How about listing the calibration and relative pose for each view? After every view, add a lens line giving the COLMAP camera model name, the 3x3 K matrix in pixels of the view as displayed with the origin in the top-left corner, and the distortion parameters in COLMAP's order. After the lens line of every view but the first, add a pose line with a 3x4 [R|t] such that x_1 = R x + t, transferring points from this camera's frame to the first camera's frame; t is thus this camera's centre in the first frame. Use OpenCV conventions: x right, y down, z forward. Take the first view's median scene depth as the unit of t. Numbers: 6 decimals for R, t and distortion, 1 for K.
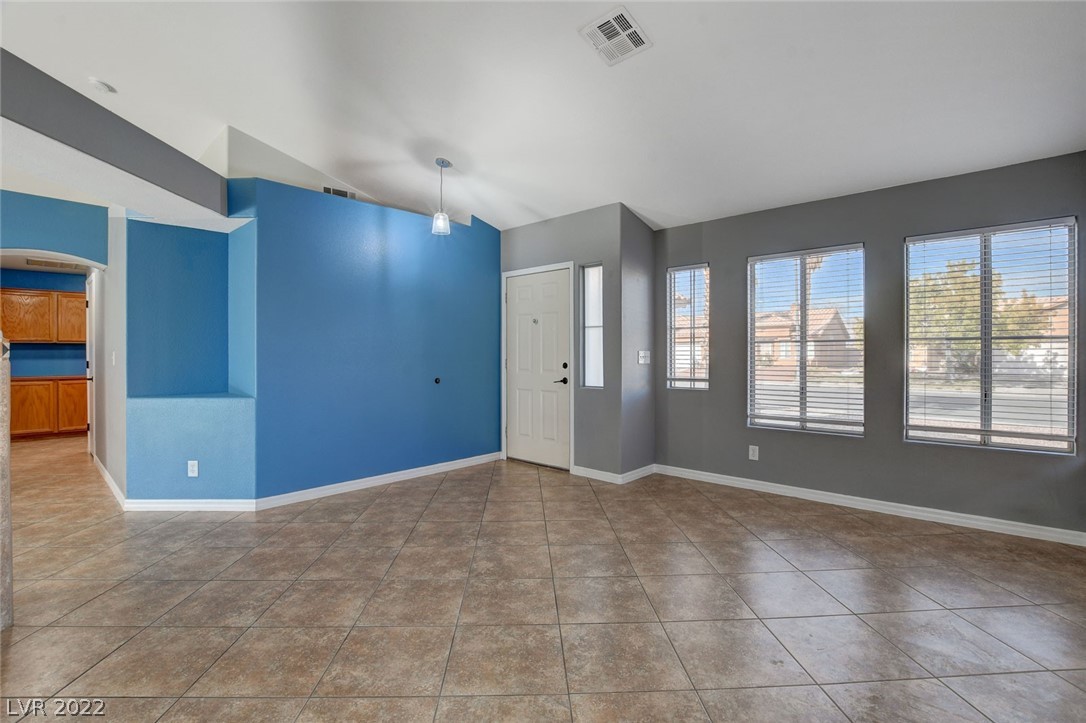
lens RADIAL K [[489.2, 0, 551.3], [0, 489.2, 356.2], [0, 0, 1]] dist [-0.016993, -0.000606]
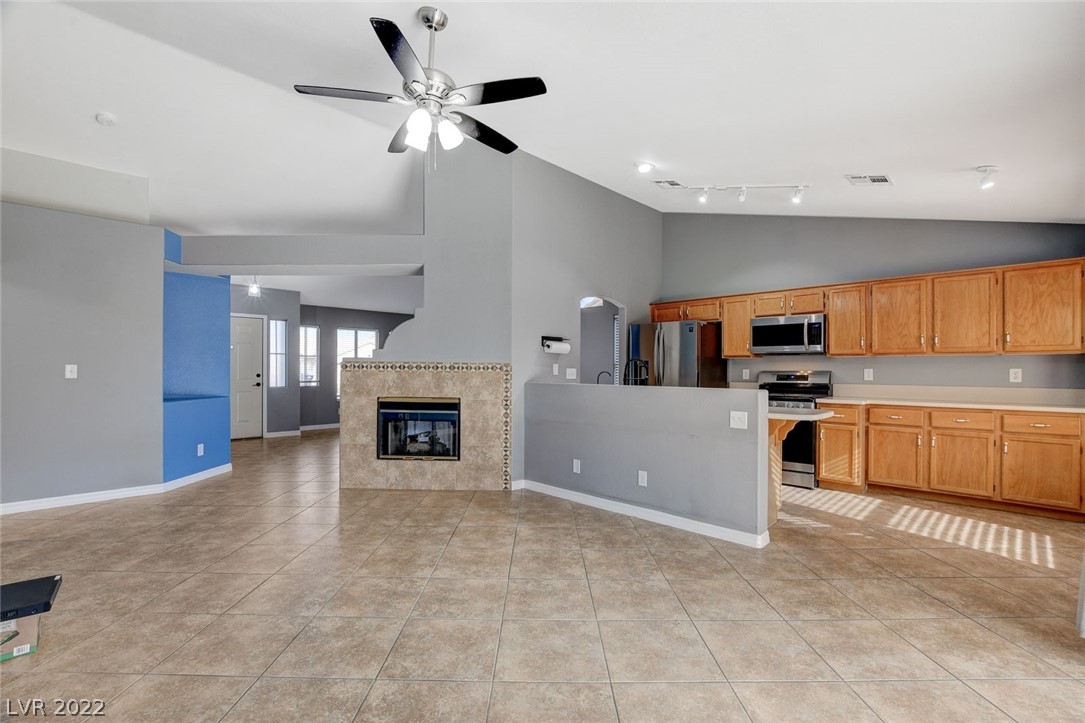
lens RADIAL K [[488.7, 0, 540.7], [0, 488.7, 368.9], [0, 0, 1]] dist [-0.016993, -0.000606]
pose [[0.028213, 0.003177, 0.999597, -2.008192], [-0.000689, 0.999995, -0.003159, 0.001800], [-0.999602, -0.000600, 0.028215, -0.026522]]
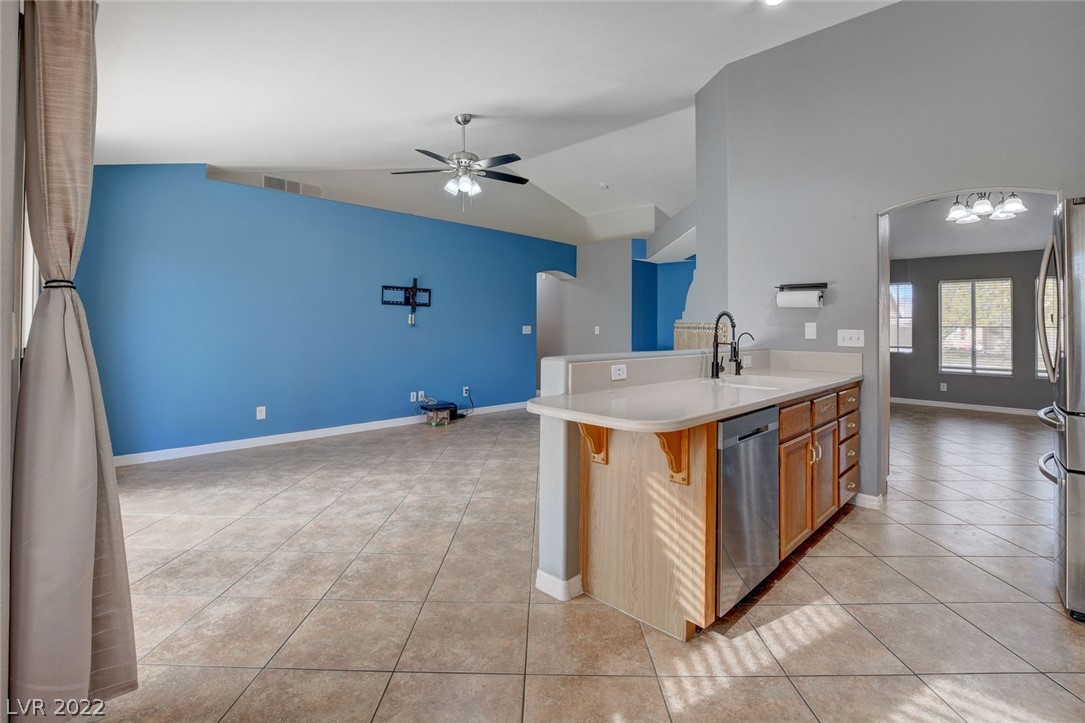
lens RADIAL K [[488.7, 0, 542.9], [0, 488.7, 328.7], [0, 0, 1]] dist [-0.016993, -0.000606]
pose [[0.999146, 0.015538, -0.038286, -1.096205], [-0.015527, 0.999879, 0.000570, 0.001623], [0.038290, 0.000025, 0.999267, -0.990436]]
